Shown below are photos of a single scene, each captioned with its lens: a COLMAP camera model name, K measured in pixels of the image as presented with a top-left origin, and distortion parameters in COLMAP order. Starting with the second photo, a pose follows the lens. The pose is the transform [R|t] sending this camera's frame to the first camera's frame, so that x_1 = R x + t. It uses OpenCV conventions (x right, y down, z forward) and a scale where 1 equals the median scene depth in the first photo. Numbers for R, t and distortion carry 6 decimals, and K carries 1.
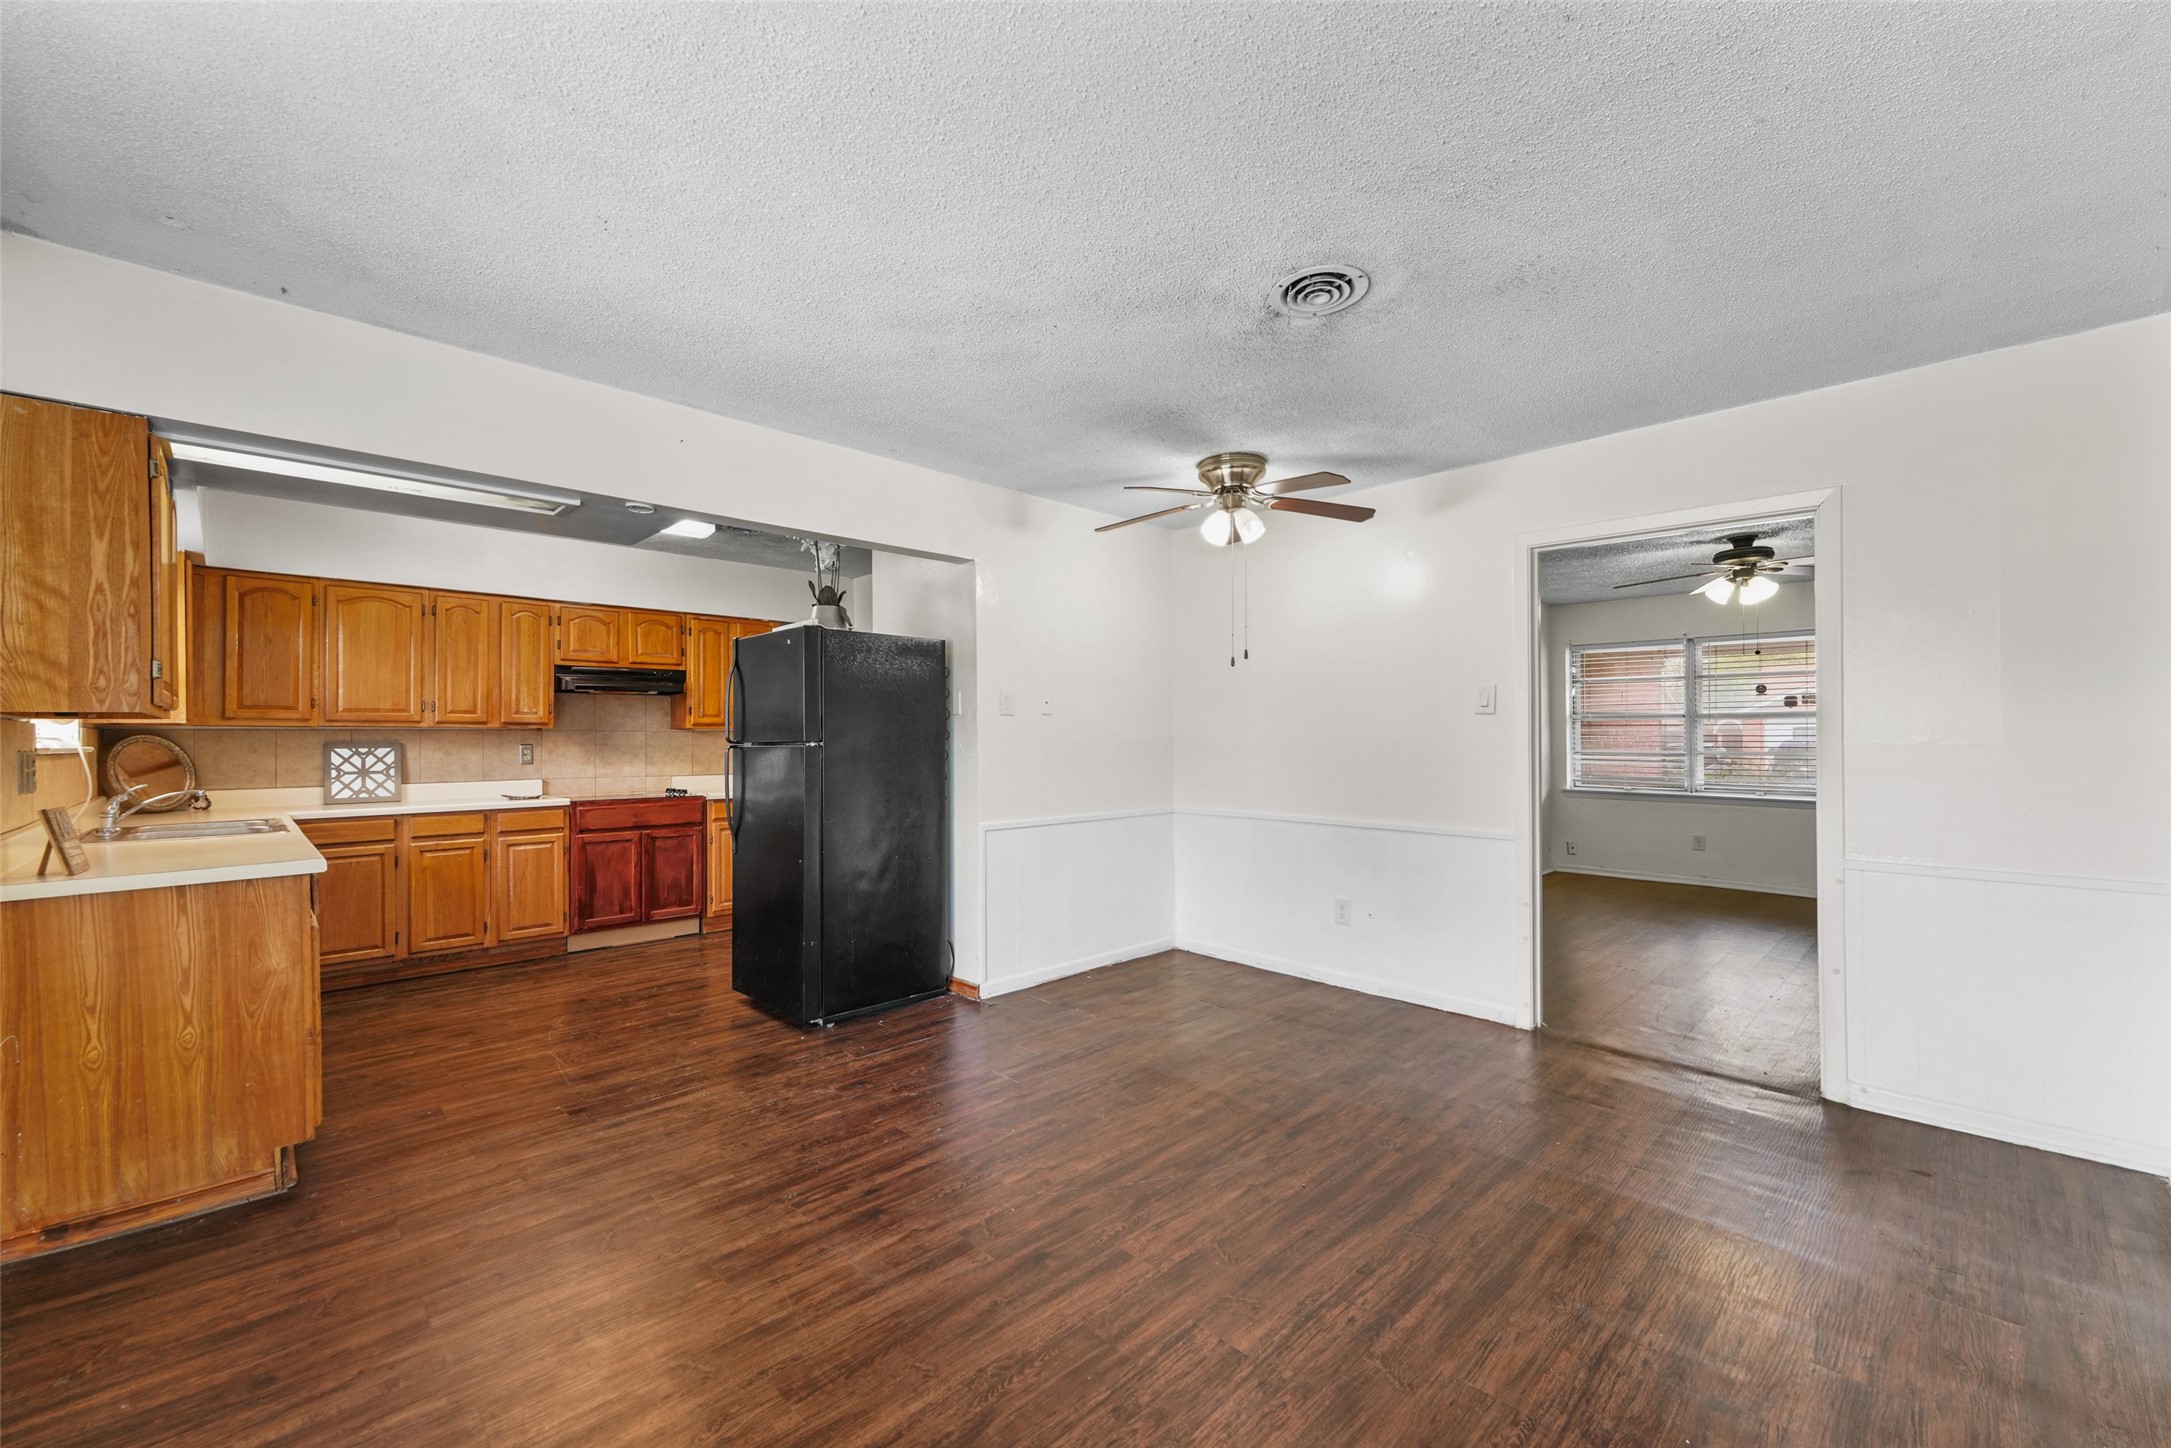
lens RADIAL K [[861.8, 0, 1067.2], [0, 861.8, 735.2], [0, 0, 1]] dist [0.008364, -0.002049]
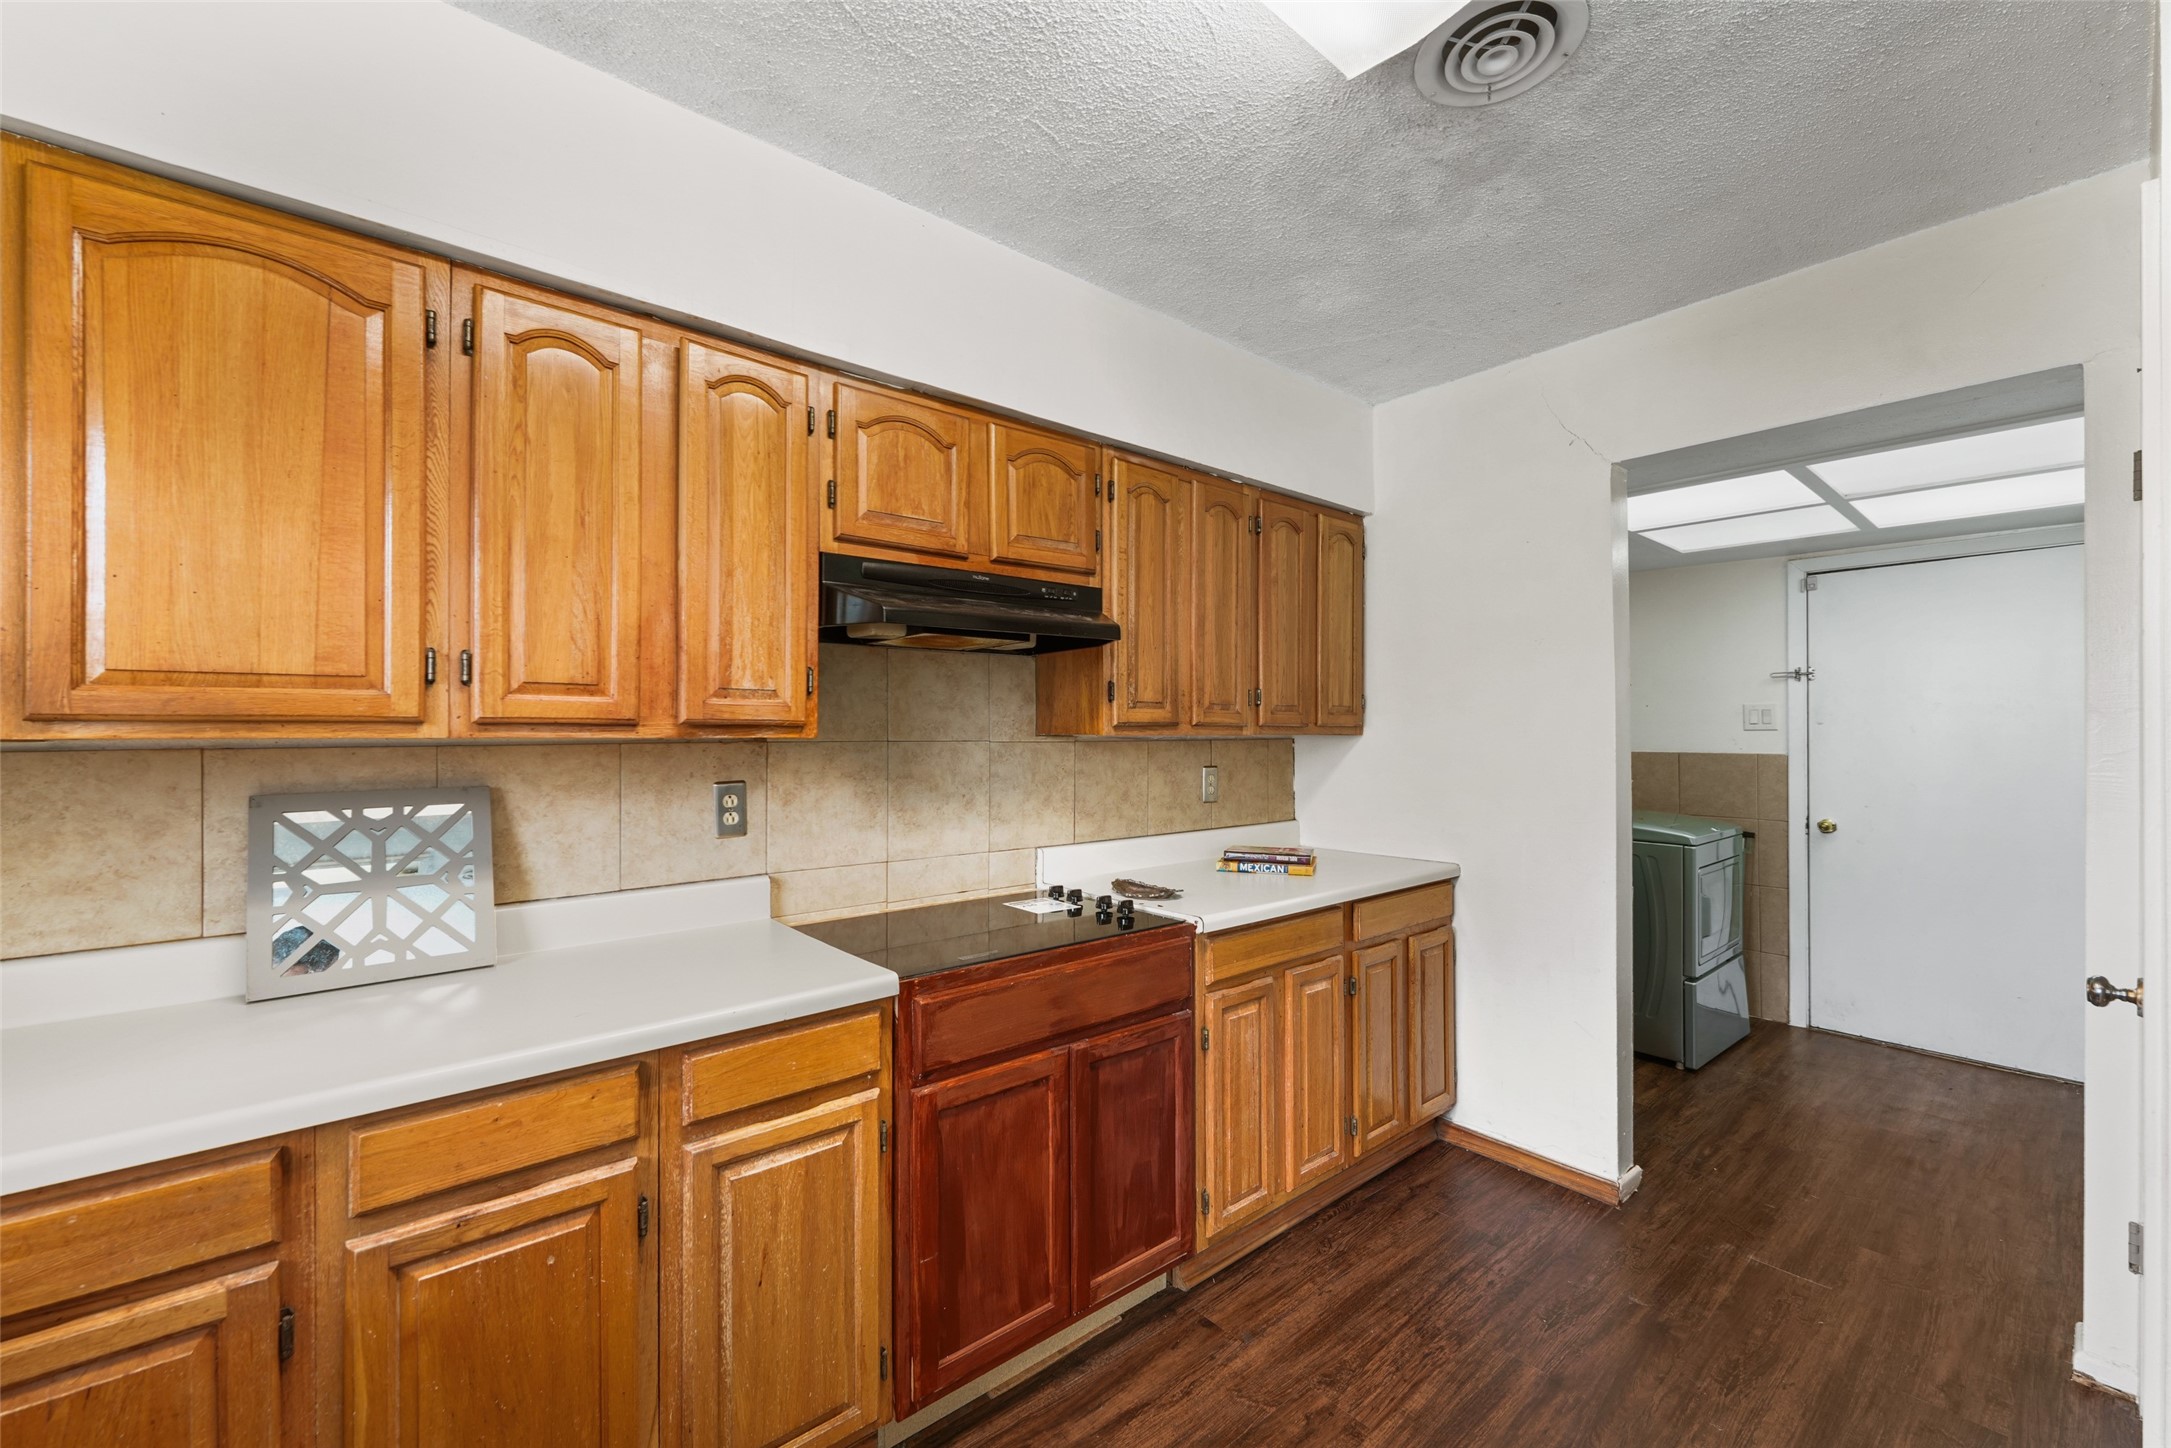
lens RADIAL K [[861.8, 0, 1078.3], [0, 861.8, 730.6], [0, 0, 1]] dist [0.008364, -0.002049]
pose [[0.997441, 0.004757, -0.071333, -0.495522], [-0.004300, 0.999969, 0.006558, -0.014845], [0.071362, -0.006235, 0.997431, 0.708508]]
